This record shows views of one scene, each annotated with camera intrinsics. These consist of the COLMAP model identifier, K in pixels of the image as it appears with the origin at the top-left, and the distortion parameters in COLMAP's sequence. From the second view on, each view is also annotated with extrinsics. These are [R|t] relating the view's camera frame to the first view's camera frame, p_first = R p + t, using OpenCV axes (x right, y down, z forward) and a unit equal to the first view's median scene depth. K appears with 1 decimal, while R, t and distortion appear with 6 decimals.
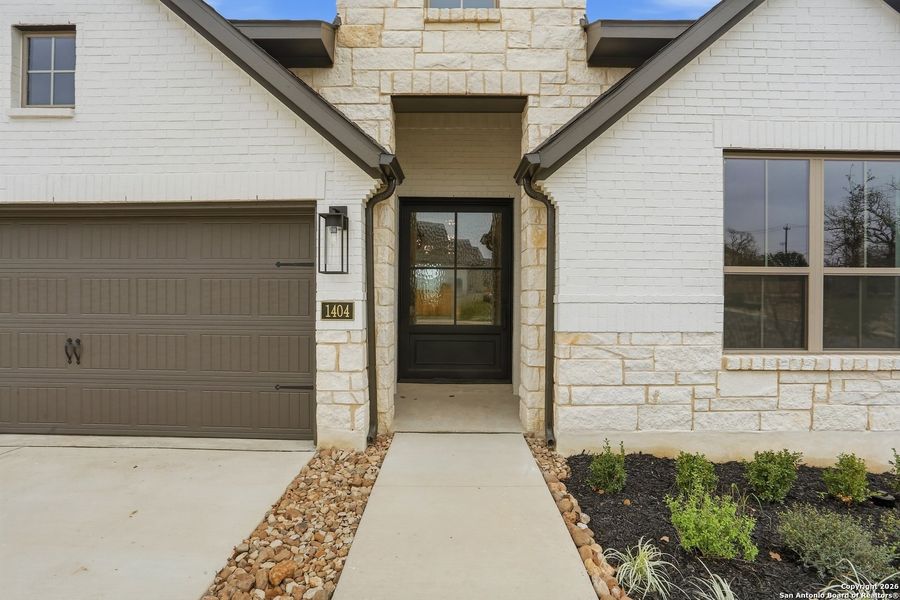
lens RADIAL K [[438.2, 0, 450.0], [0, 438.2, 300.0], [0, 0, 1]] dist [-0.089835, 0.048336]
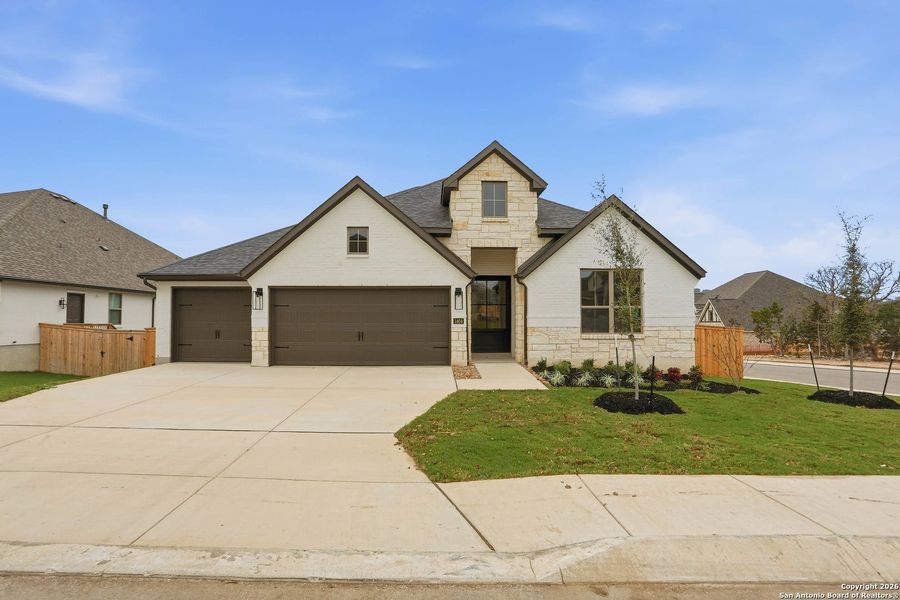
lens RADIAL K [[438.2, 0, 450.0], [0, 438.2, 300.0], [0, 0, 1]] dist [-0.089835, 0.048336]
pose [[0.999294, -0.004825, 0.037246, -0.415636], [0.006386, 0.999101, -0.041910, 0.004300], [-0.037010, 0.042119, 0.998427, -2.059557]]
